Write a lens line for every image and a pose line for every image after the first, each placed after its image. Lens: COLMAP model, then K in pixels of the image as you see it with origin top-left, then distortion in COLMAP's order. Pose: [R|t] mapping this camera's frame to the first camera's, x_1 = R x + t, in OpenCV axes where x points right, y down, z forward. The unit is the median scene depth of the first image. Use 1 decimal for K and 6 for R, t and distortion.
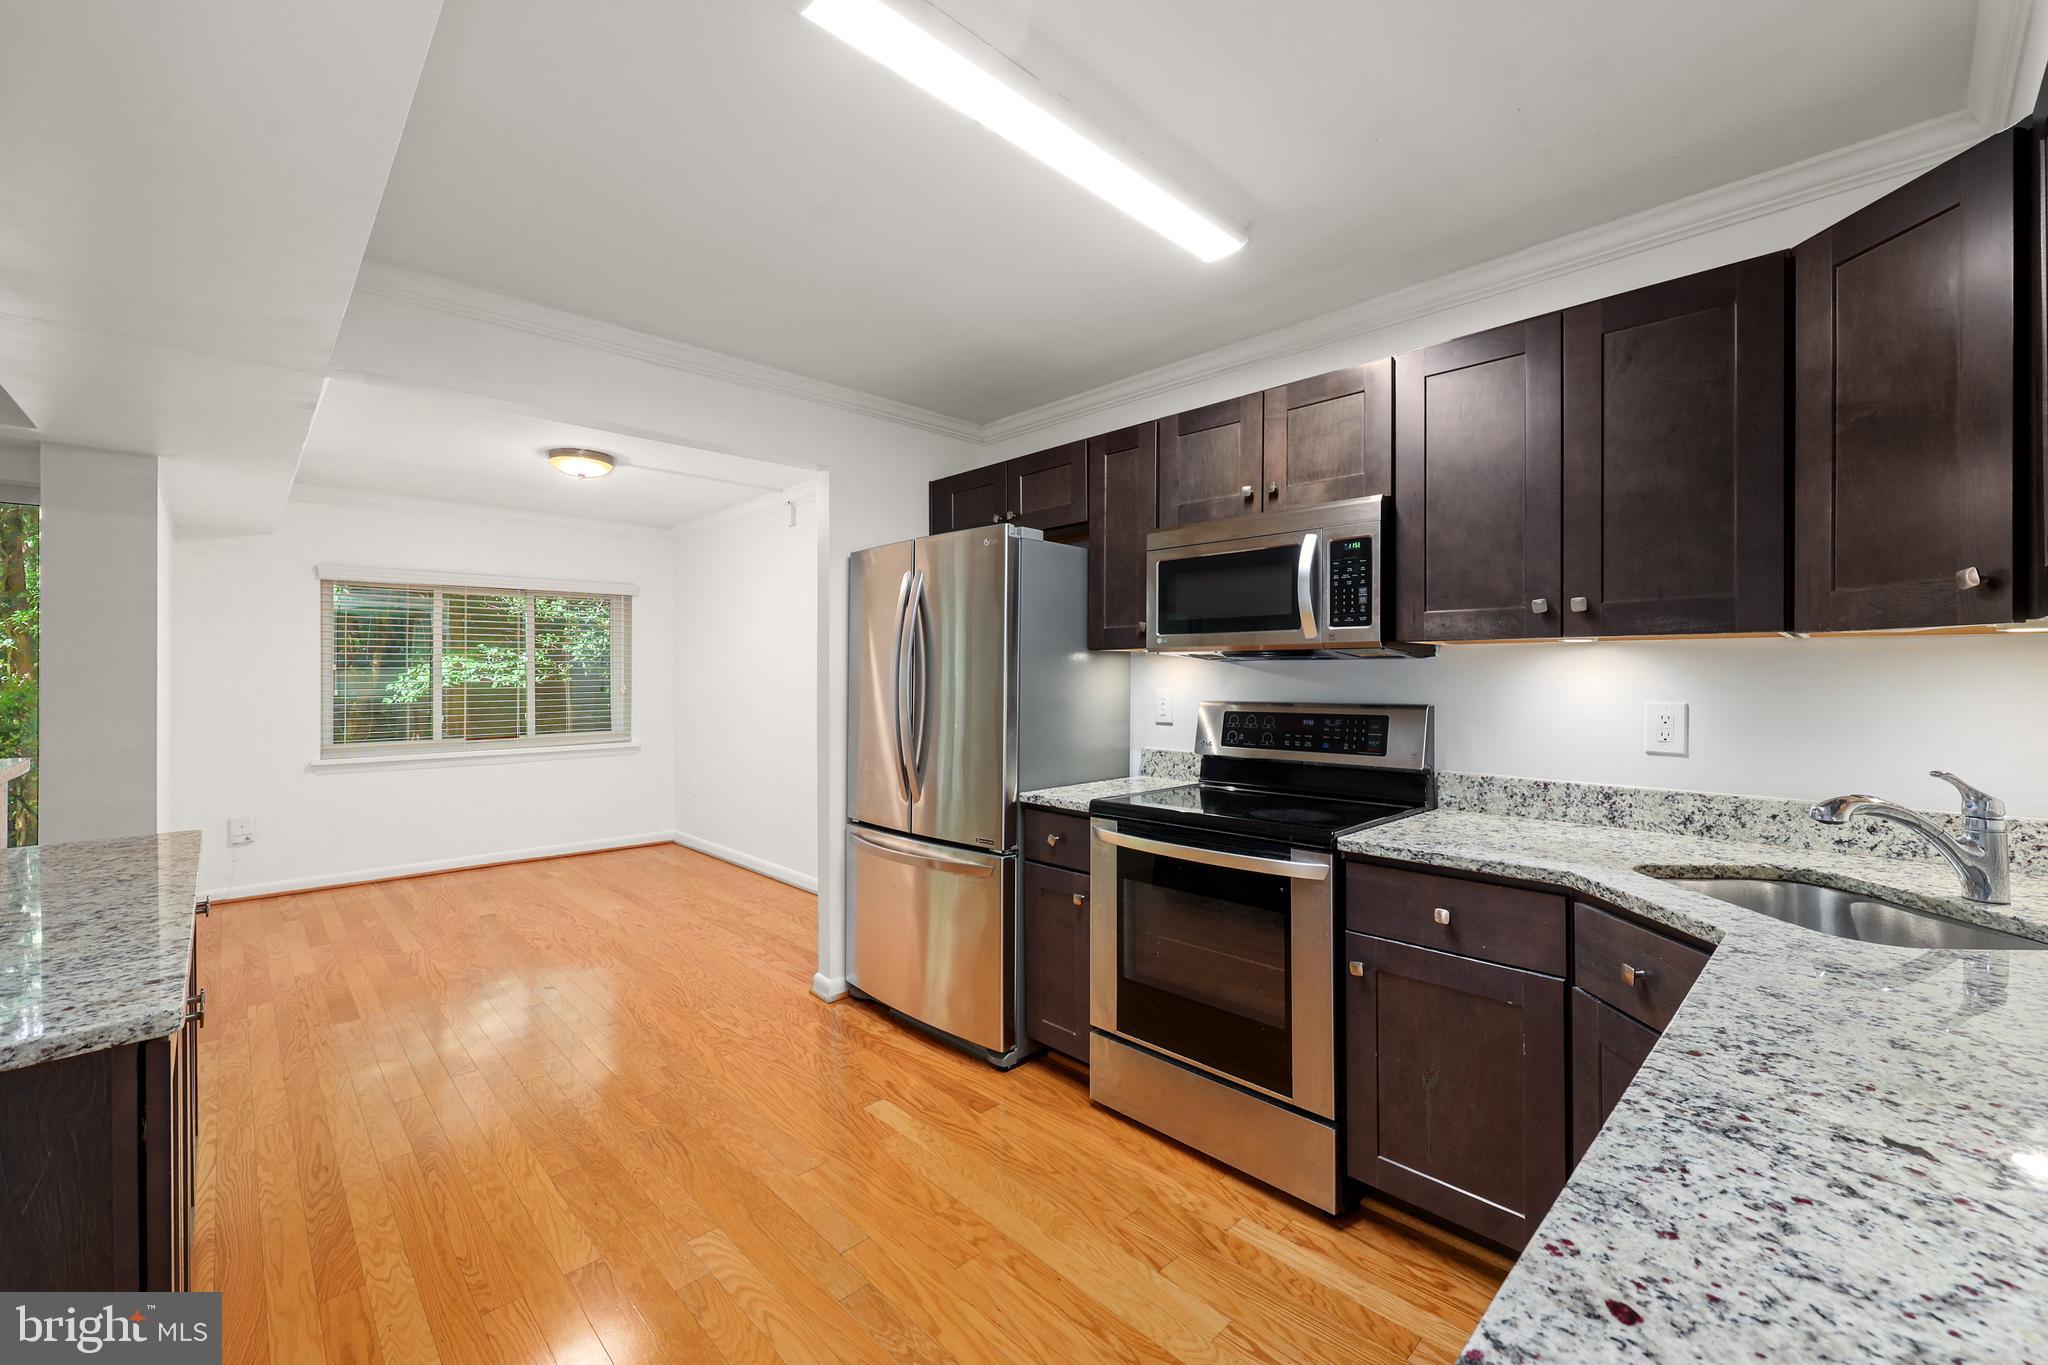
lens RADIAL K [[841.1, 0, 1049.2], [0, 841.1, 672.9], [0, 0, 1]] dist [-0.004296, 0.000630]
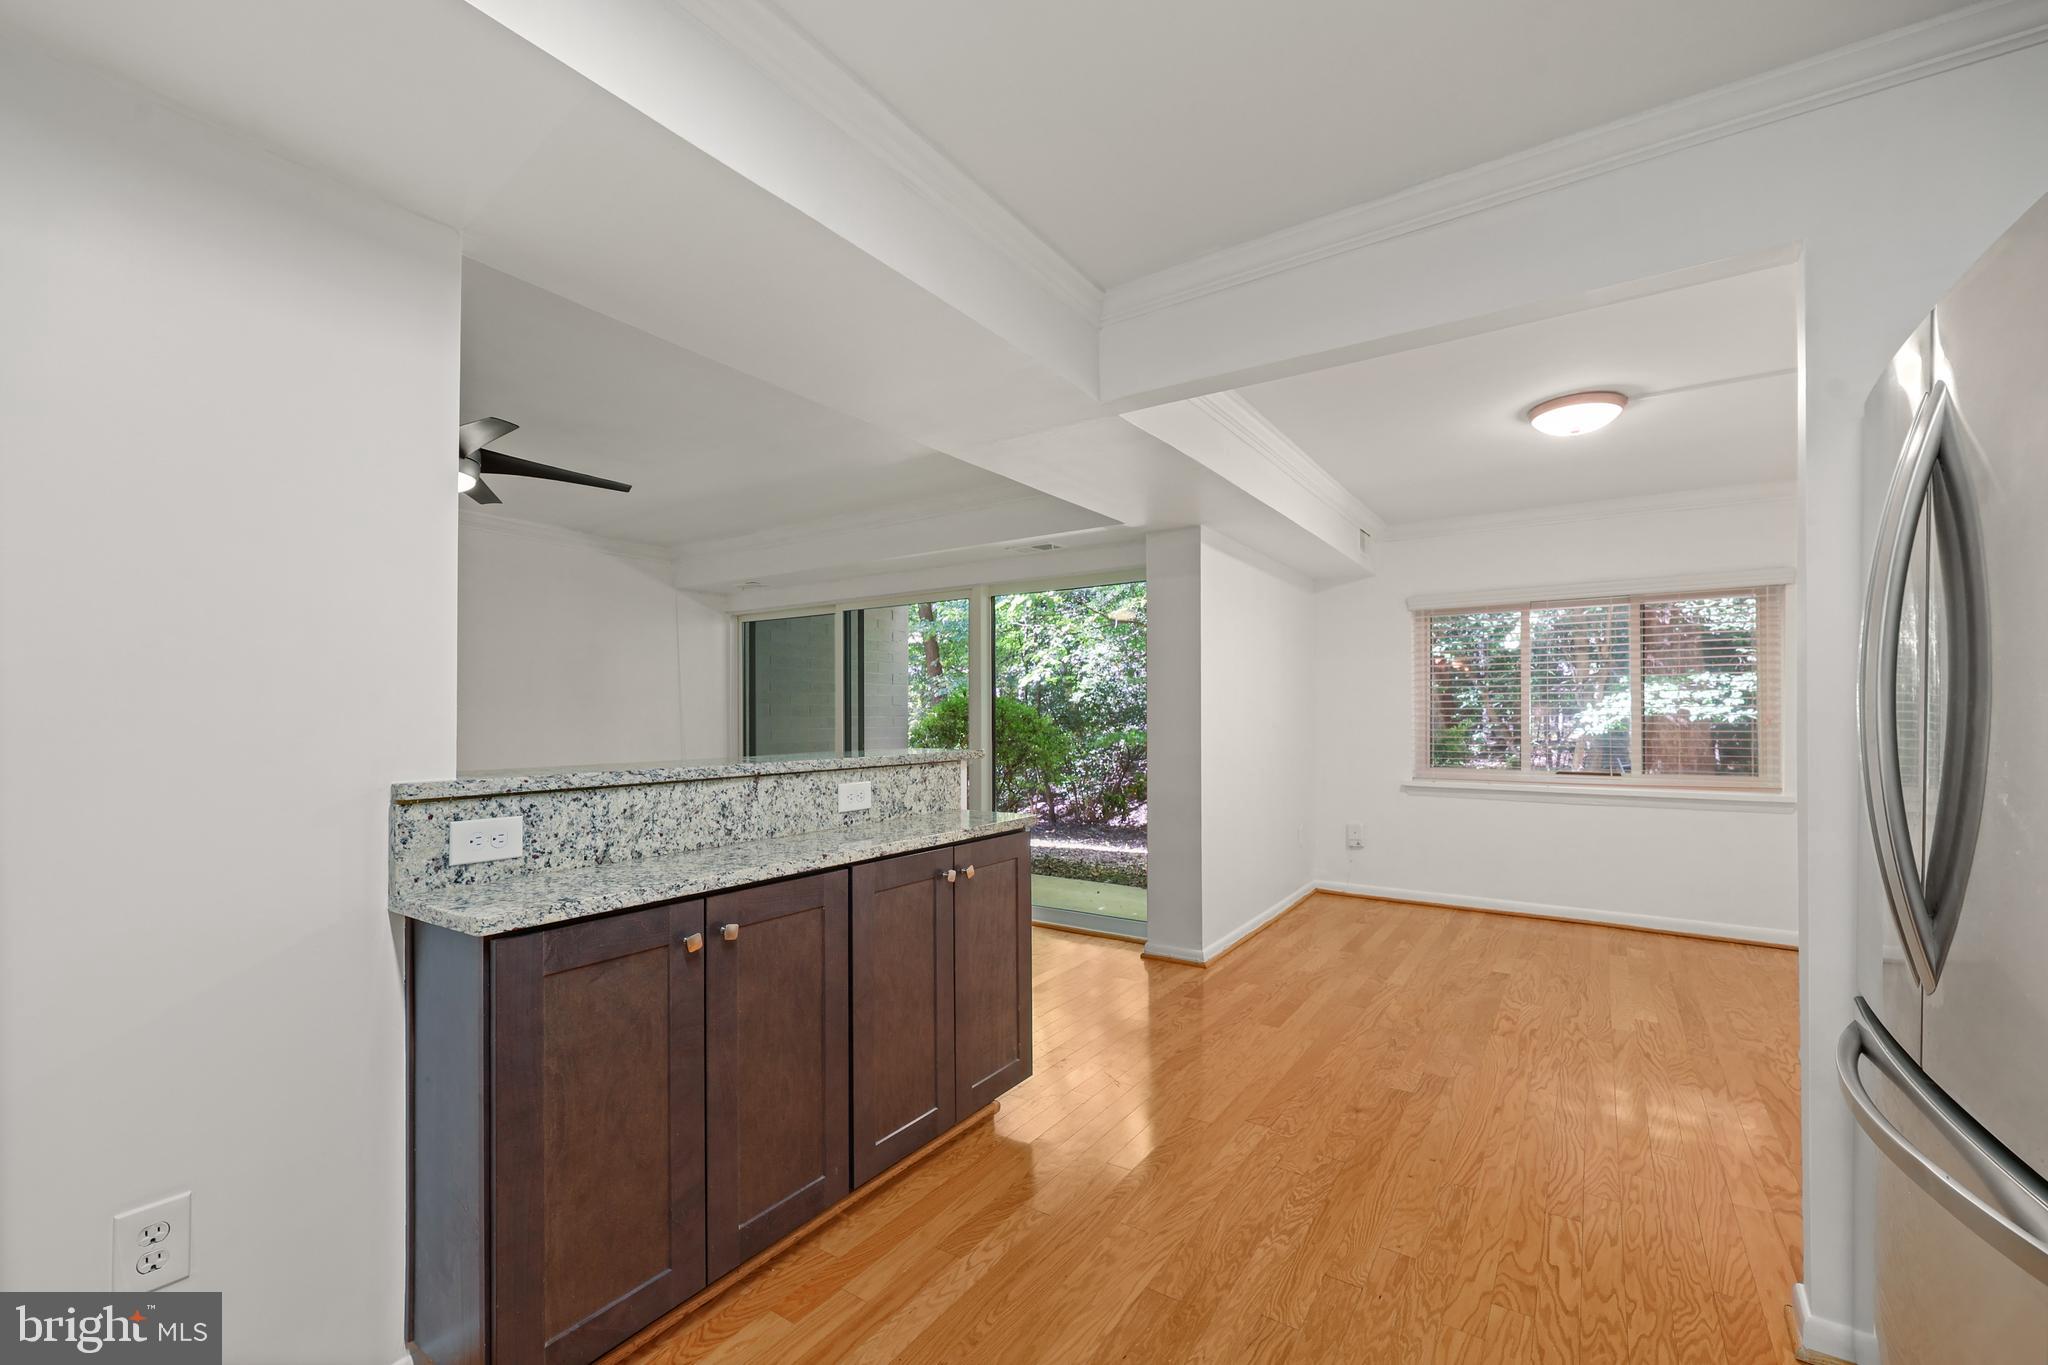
lens RADIAL K [[841.1, 0, 1016.8], [0, 841.1, 719.5], [0, 0, 1]] dist [-0.004296, 0.000630]
pose [[0.186037, 0.010172, -0.982490, 0.147845], [0.000477, 0.999945, 0.010443, 0.027232], [0.982543, -0.002411, 0.186022, 0.575159]]
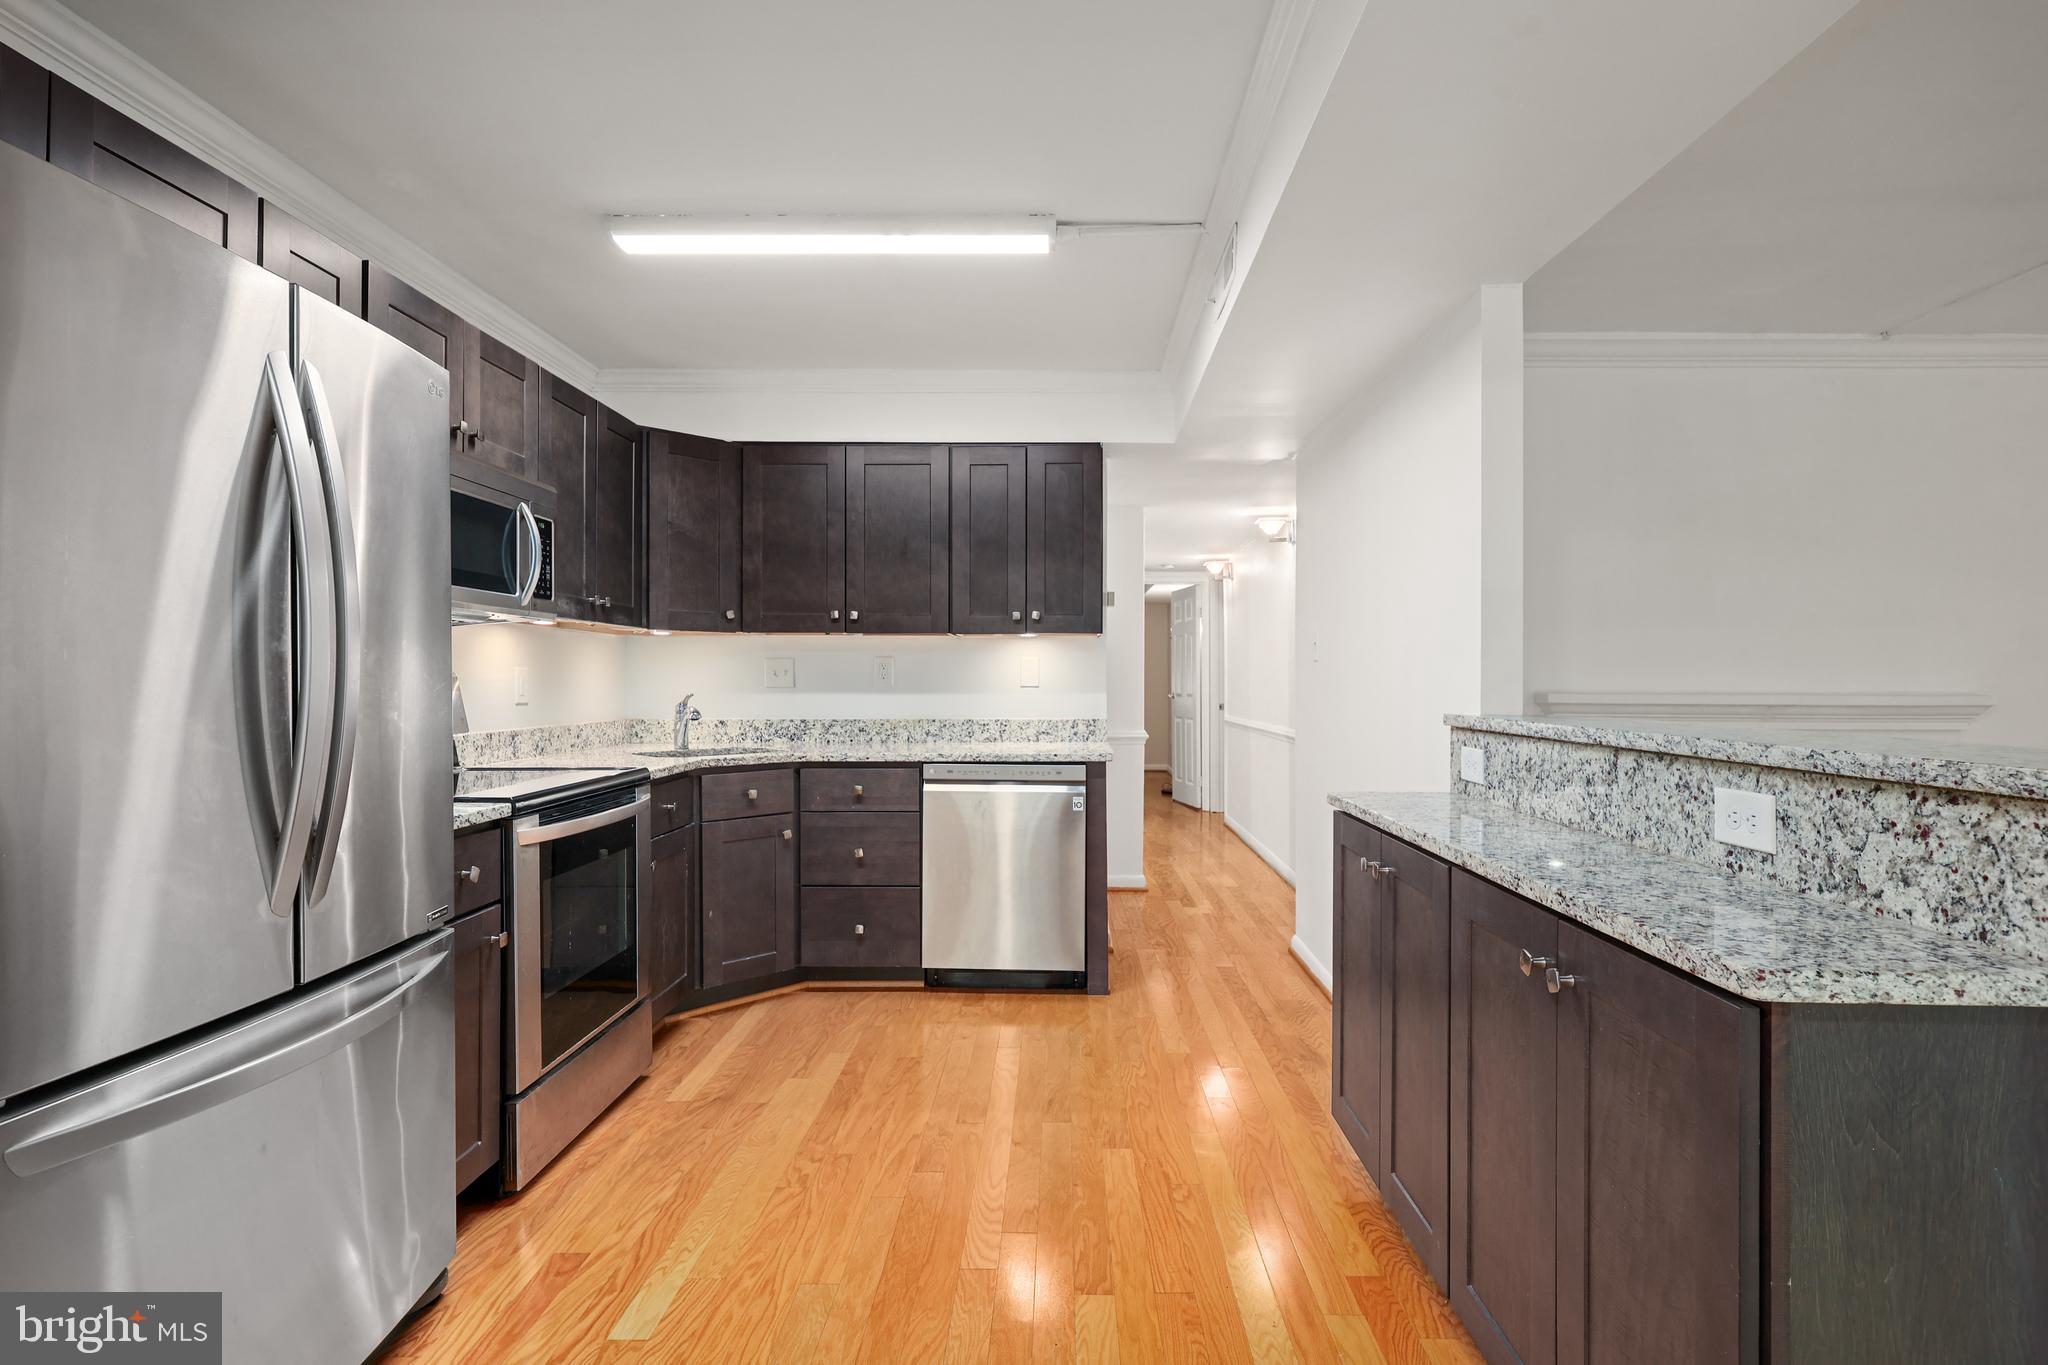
lens RADIAL K [[1029.5, 0, 1036.7], [0, 1029.5, 683.4], [0, 0, 1]] dist [0.021897, 0.000235]
pose [[-0.691998, -0.002074, 0.721896, -0.881345], [-0.000689, 0.999997, 0.002213, 0.044101], [-0.721899, 0.001034, -0.691998, 1.219260]]
